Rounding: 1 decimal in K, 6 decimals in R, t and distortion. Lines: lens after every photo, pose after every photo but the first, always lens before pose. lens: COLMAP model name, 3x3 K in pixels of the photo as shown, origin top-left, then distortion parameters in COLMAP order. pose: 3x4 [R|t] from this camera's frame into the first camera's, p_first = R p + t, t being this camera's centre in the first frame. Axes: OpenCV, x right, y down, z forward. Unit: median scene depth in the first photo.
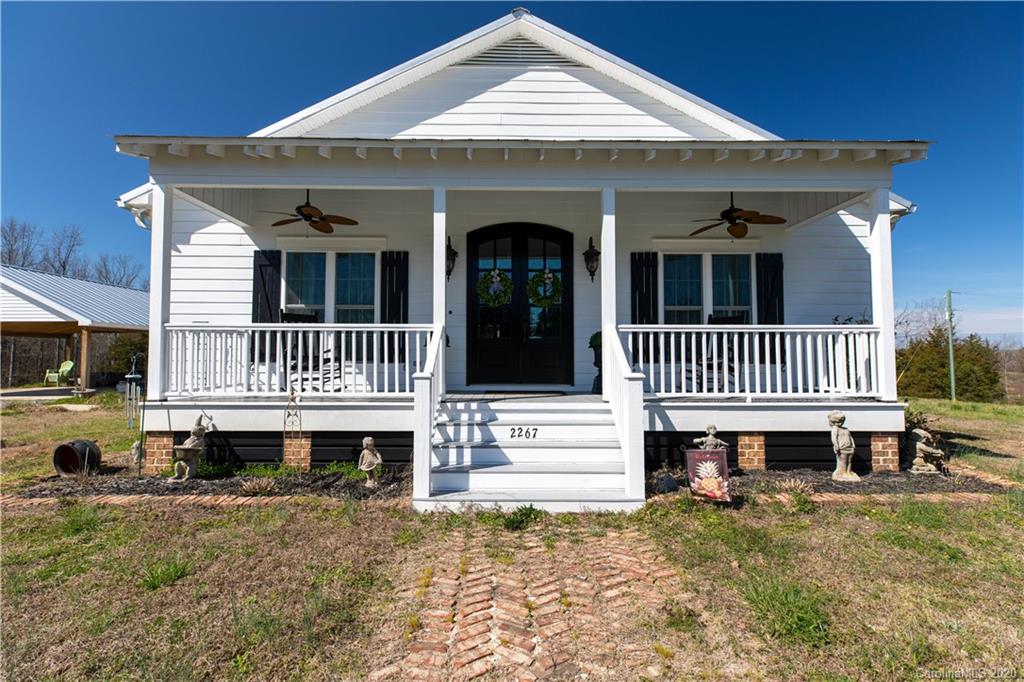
lens RADIAL K [[452.6, 0, 512.0], [0, 452.6, 341.0], [0, 0, 1]] dist [0.010159, 0.000117]
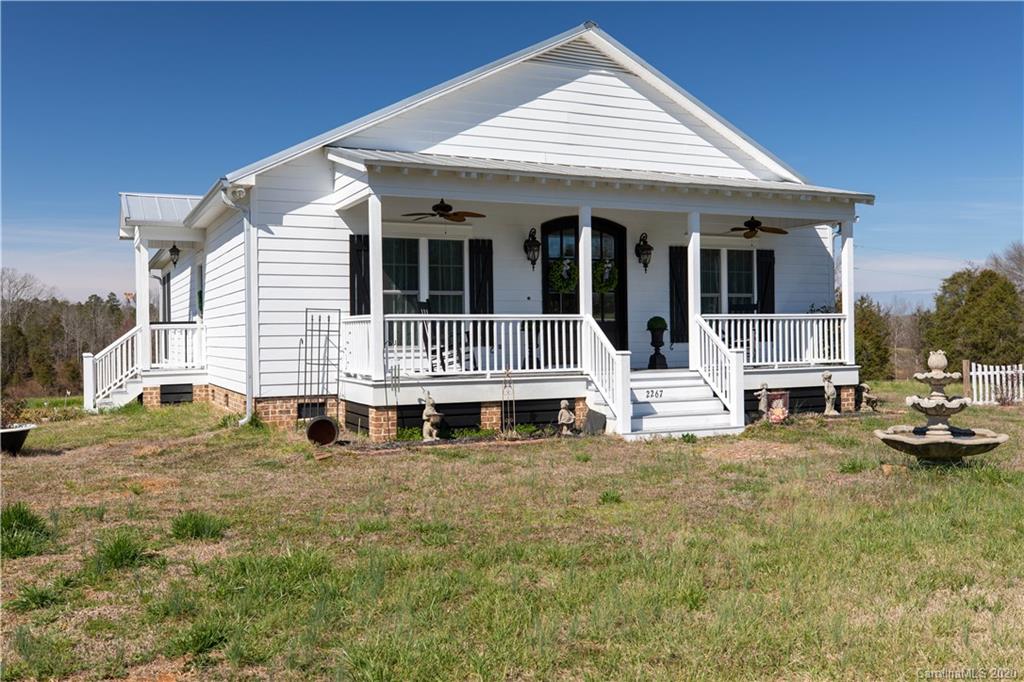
lens RADIAL K [[904.4, 0, 512.0], [0, 904.4, 341.0], [0, 0, 1]] dist [0.004519, -0.000977]
pose [[0.912028, -0.015968, 0.409818, -1.387820], [-0.001766, 0.999080, 0.042857, -0.070882], [-0.410125, -0.039811, 0.911160, -1.234501]]
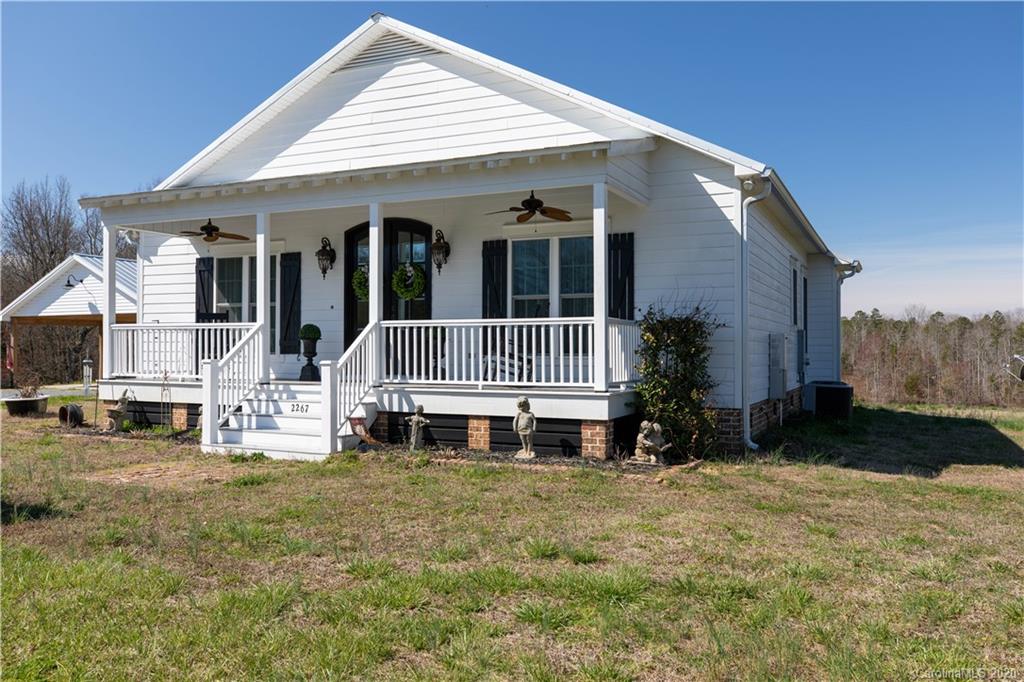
lens RADIAL K [[828.0, 0, 512.0], [0, 828.0, 341.0], [0, 0, 1]] dist [0.006035, 0.000285]
pose [[0.900034, -0.003710, -0.435803, 1.462206], [0.016039, 0.999568, 0.024614, -0.031674], [0.435523, -0.029143, 0.899705, -0.772458]]
